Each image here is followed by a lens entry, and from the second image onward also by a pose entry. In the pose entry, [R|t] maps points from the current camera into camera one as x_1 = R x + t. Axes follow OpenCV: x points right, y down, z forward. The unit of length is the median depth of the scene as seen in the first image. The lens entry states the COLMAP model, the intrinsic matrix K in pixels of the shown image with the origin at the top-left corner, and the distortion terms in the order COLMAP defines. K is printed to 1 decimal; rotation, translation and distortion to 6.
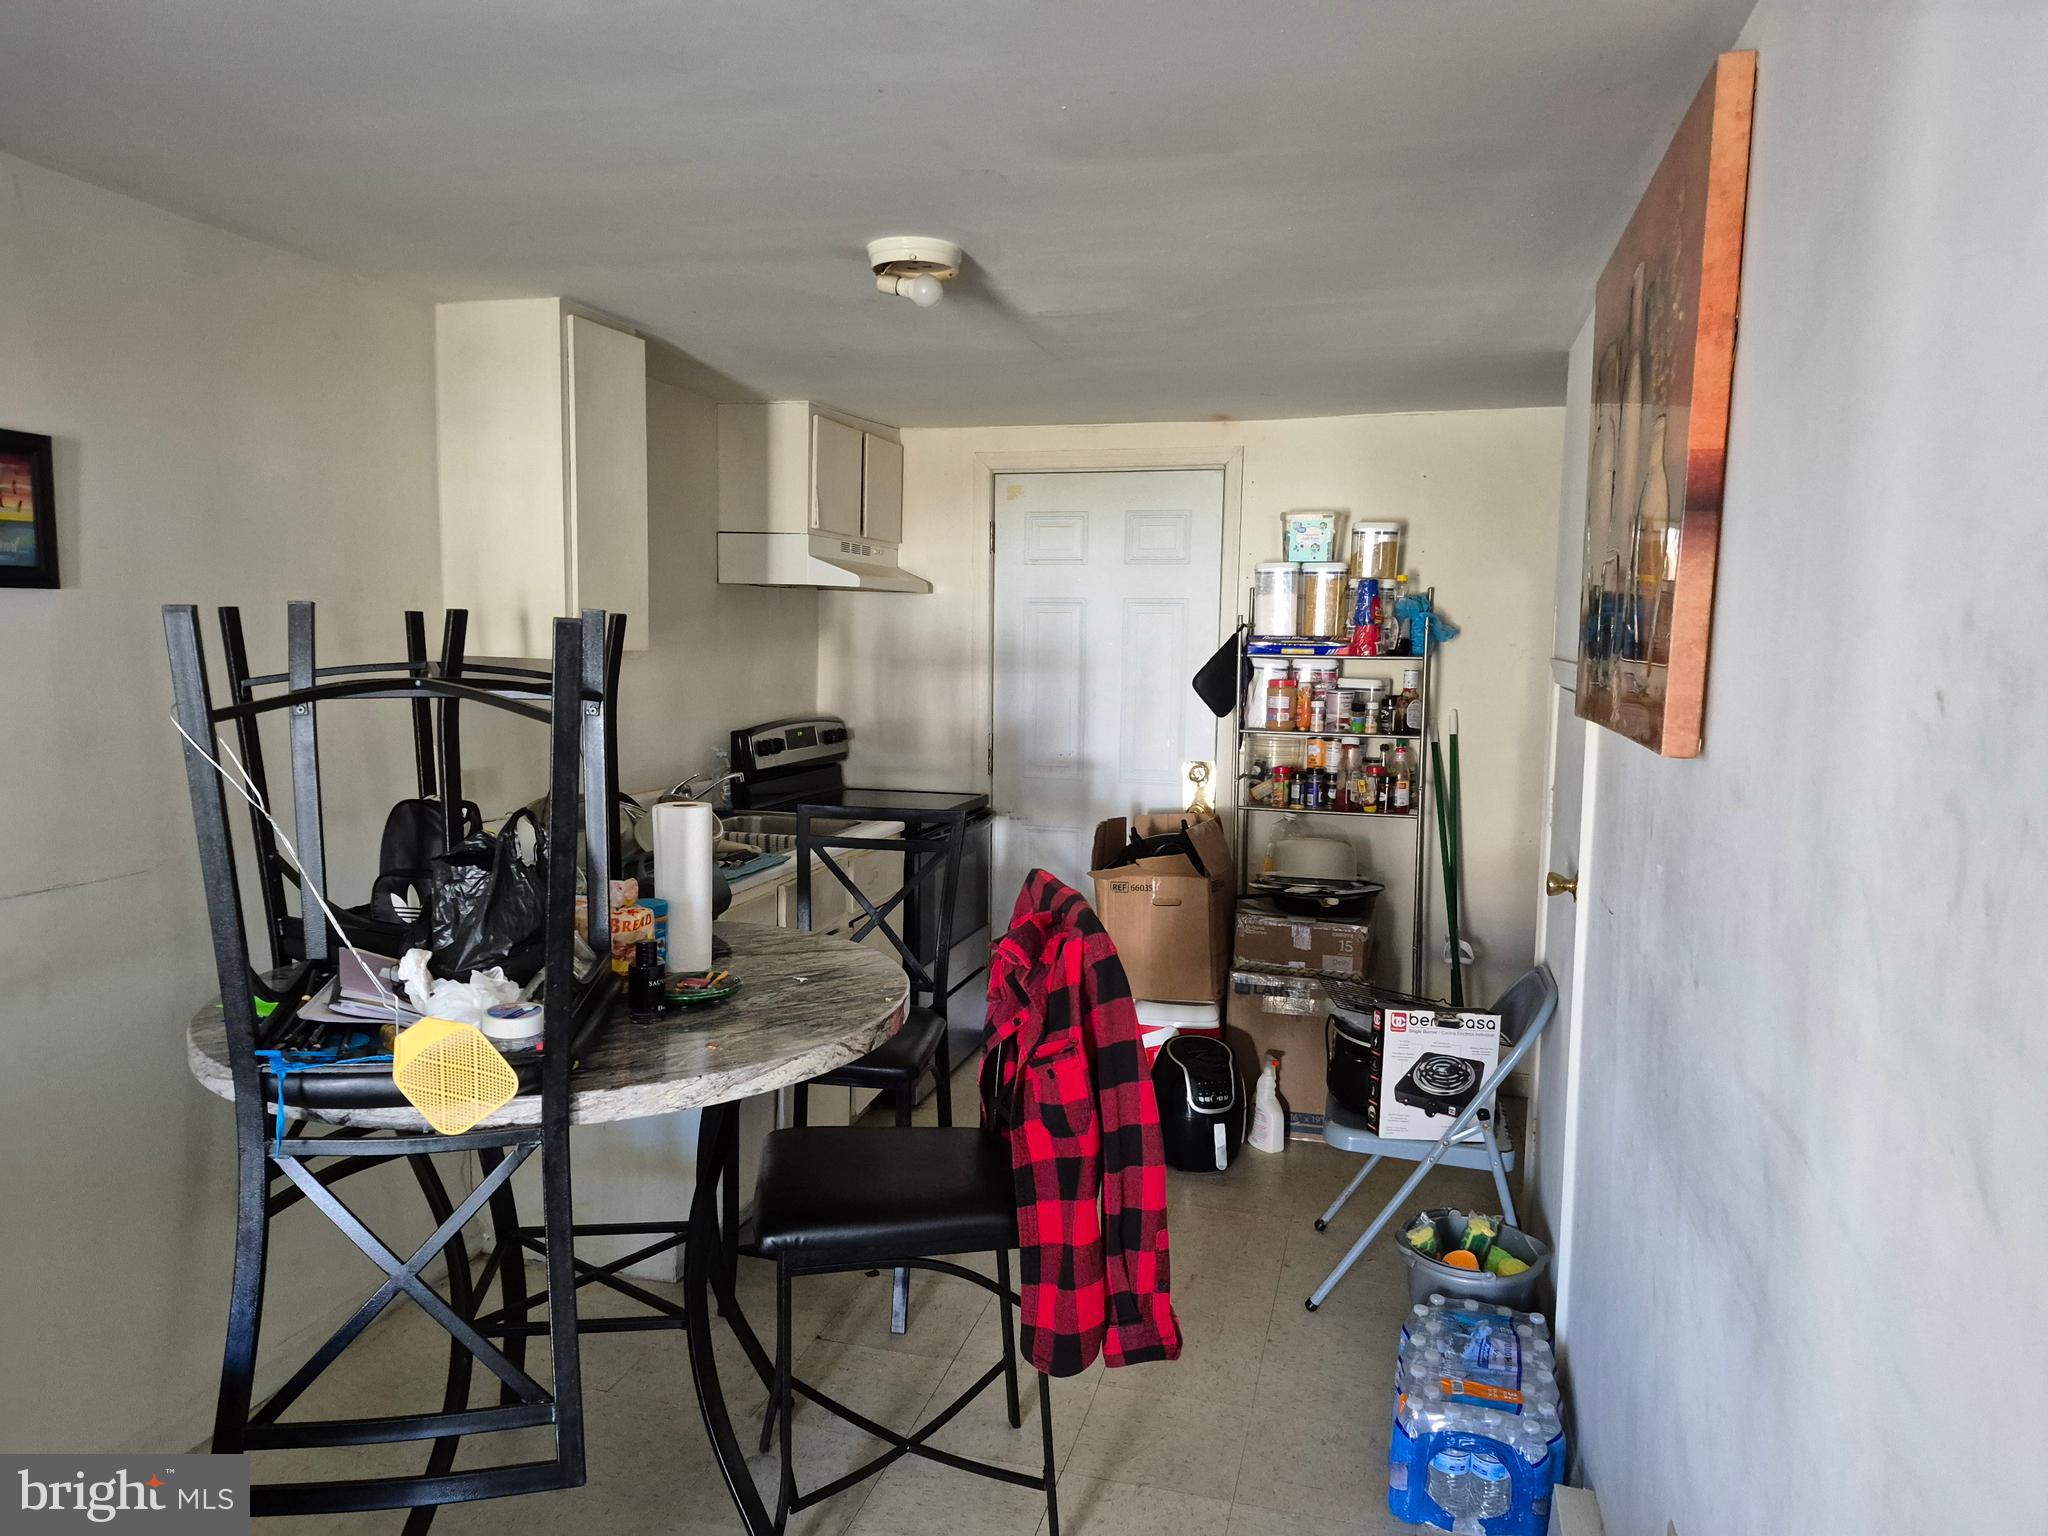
lens RADIAL K [[1443.4, 0, 1024.0], [0, 1443.4, 768.0], [0, 0, 1]] dist [0.145045, -0.161824]
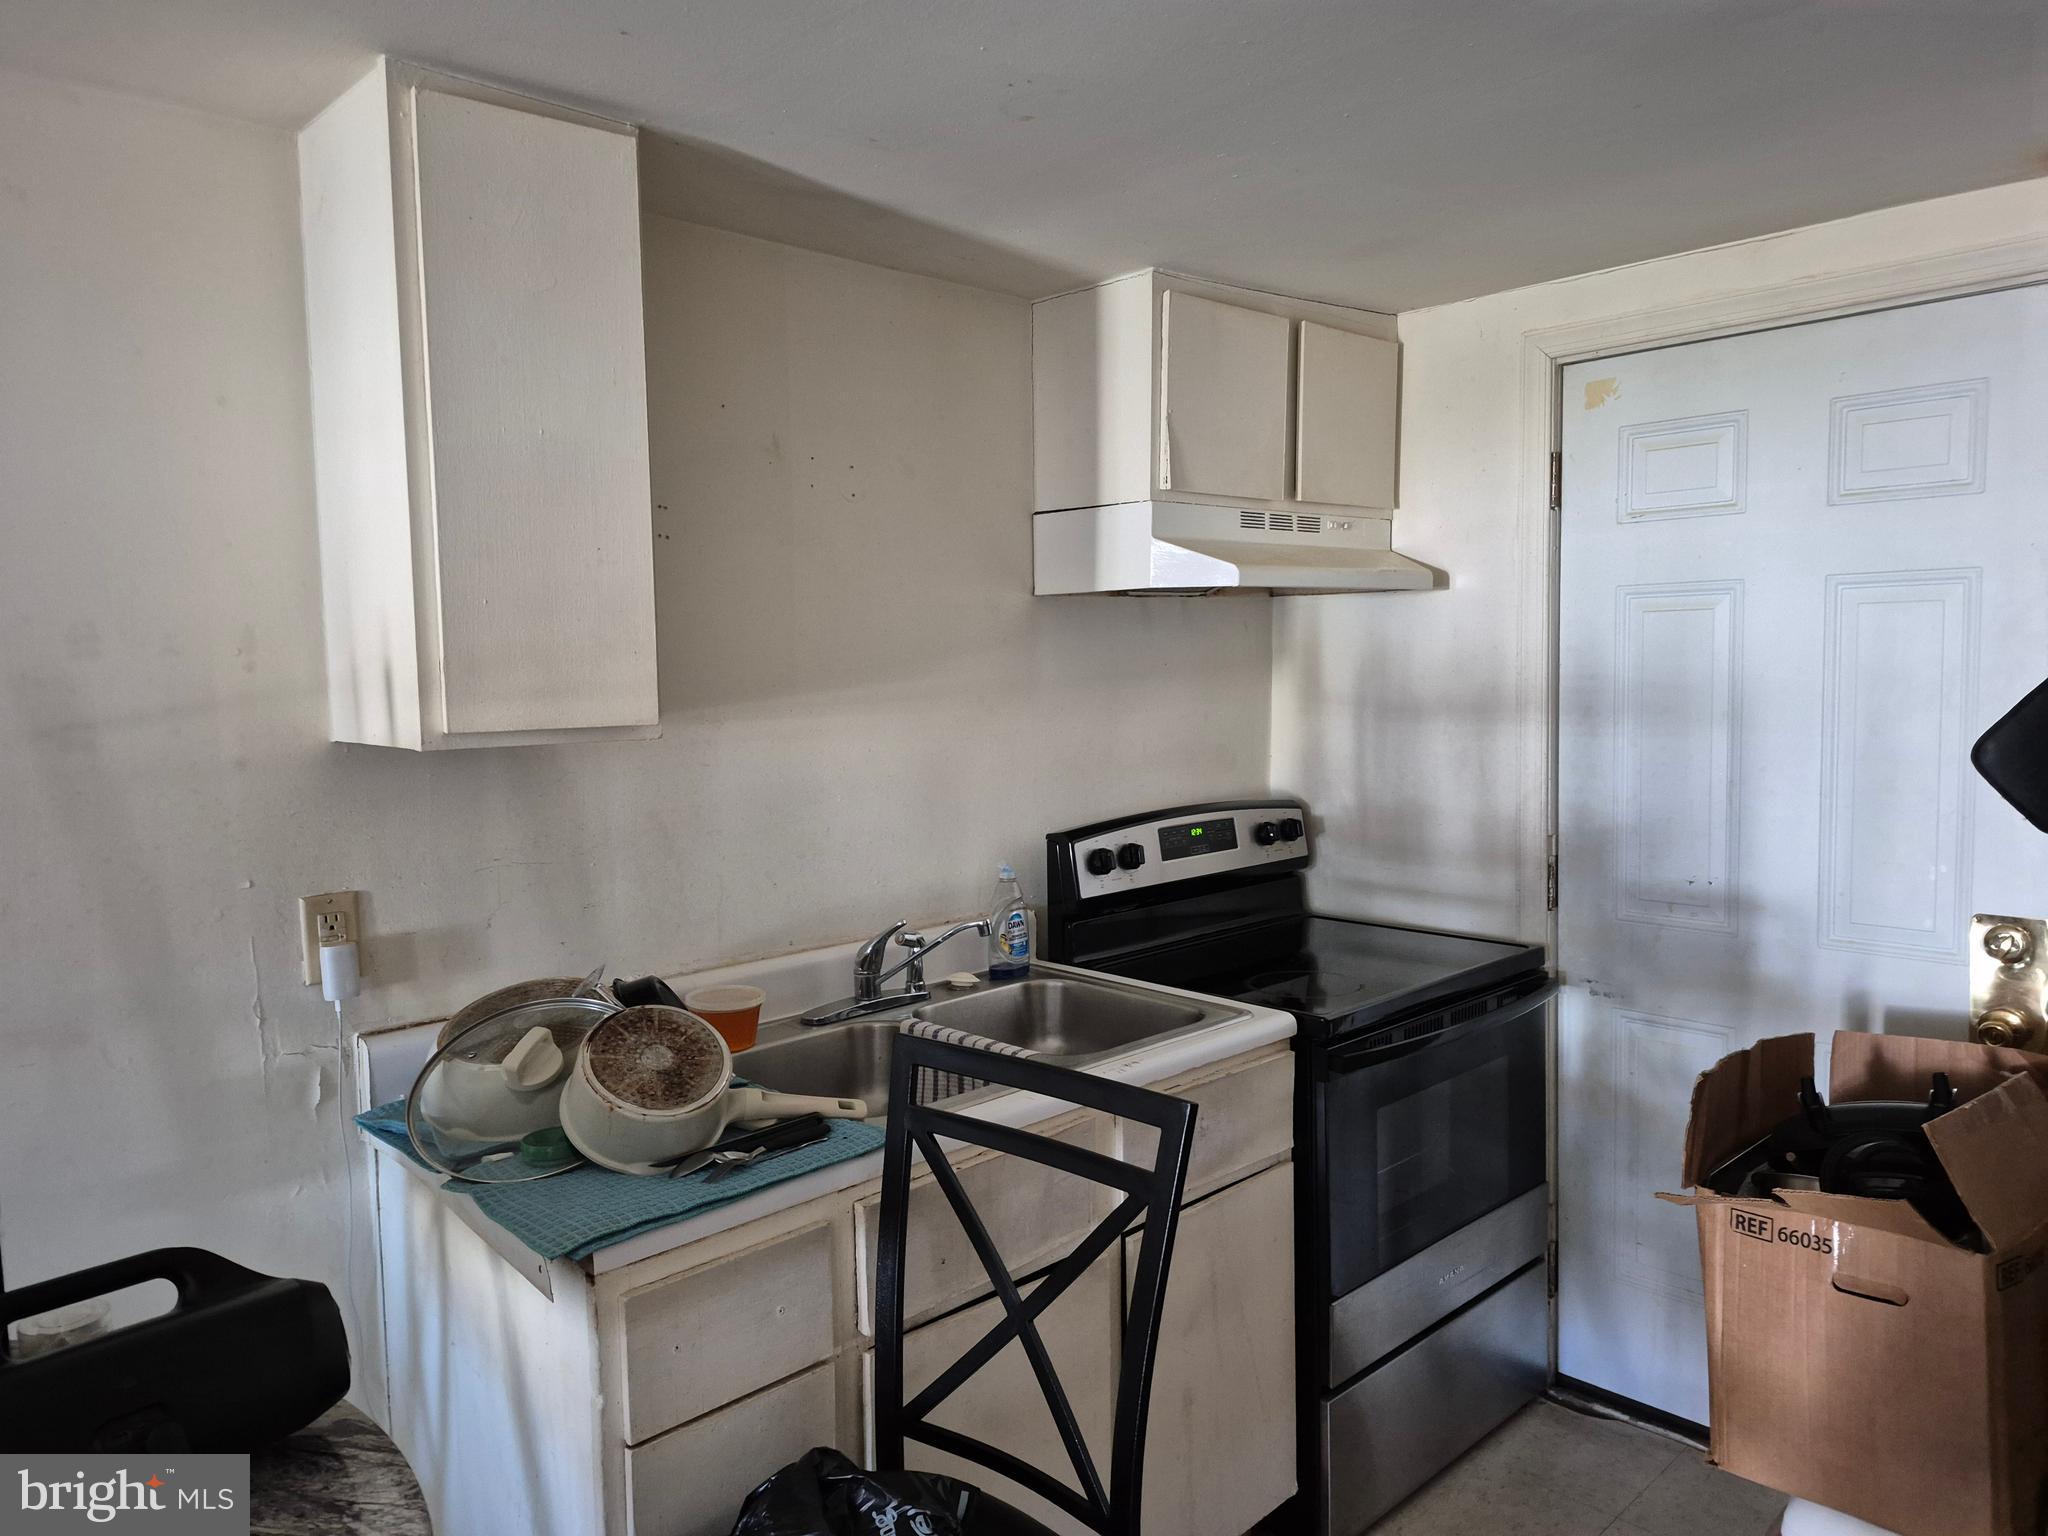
lens RADIAL K [[1443.4, 0, 1024.0], [0, 1443.4, 768.0], [0, 0, 1]] dist [0.145045, -0.161824]
pose [[0.862507, 0.005498, -0.506015, 0.088103], [-0.011296, 0.999901, -0.008389, -0.043407], [0.505919, 0.012951, 0.862484, 0.419503]]
